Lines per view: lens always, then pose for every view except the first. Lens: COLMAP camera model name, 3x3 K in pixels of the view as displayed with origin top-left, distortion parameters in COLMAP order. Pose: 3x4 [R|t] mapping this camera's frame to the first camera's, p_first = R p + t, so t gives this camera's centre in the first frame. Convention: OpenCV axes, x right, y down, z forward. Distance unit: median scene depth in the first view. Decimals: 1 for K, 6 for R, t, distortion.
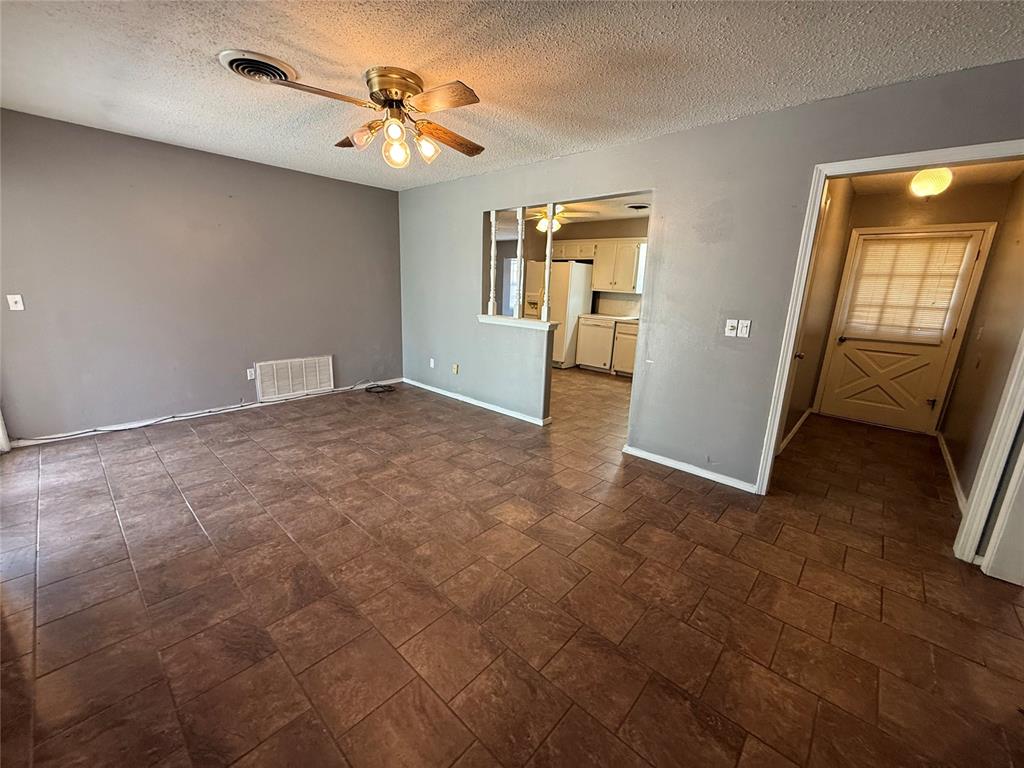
lens RADIAL K [[408.7, 0, 509.8], [0, 408.7, 385.7], [0, 0, 1]] dist [-0.001512, 0.000211]
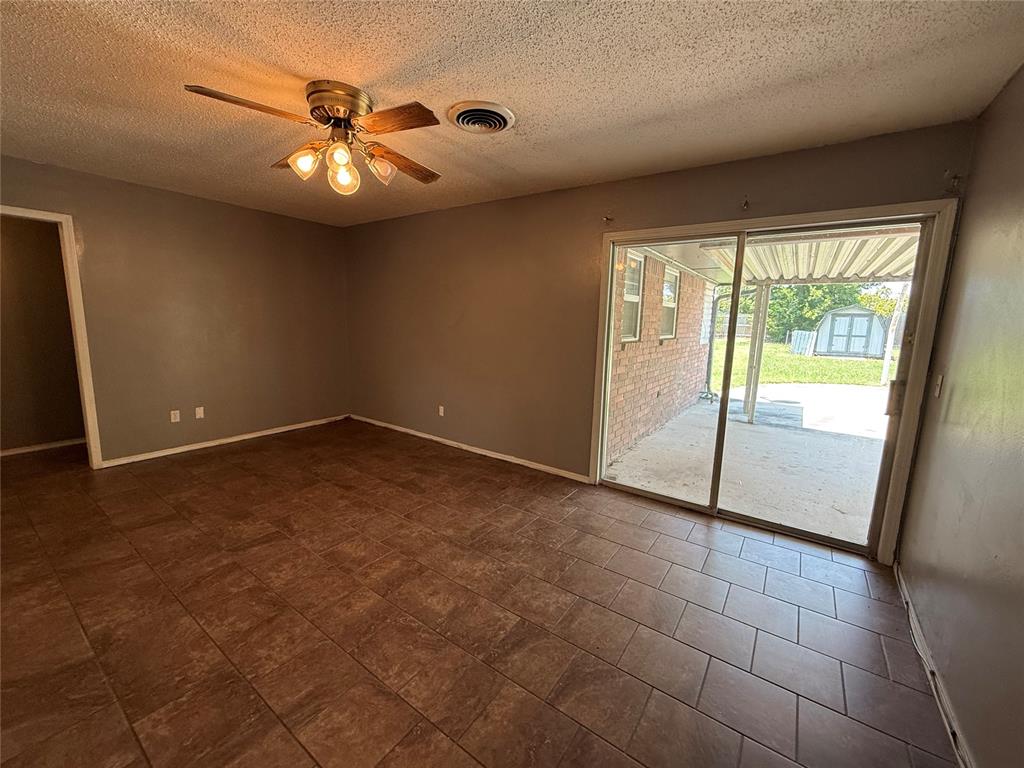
lens RADIAL K [[408.7, 0, 511.1], [0, 408.7, 385.6], [0, 0, 1]] dist [-0.001512, 0.000211]
pose [[-0.990477, -0.042895, -0.130827, -0.437978], [-0.091038, 0.916893, 0.388612, -0.428741], [0.103285, 0.396821, -0.912066, 1.635541]]
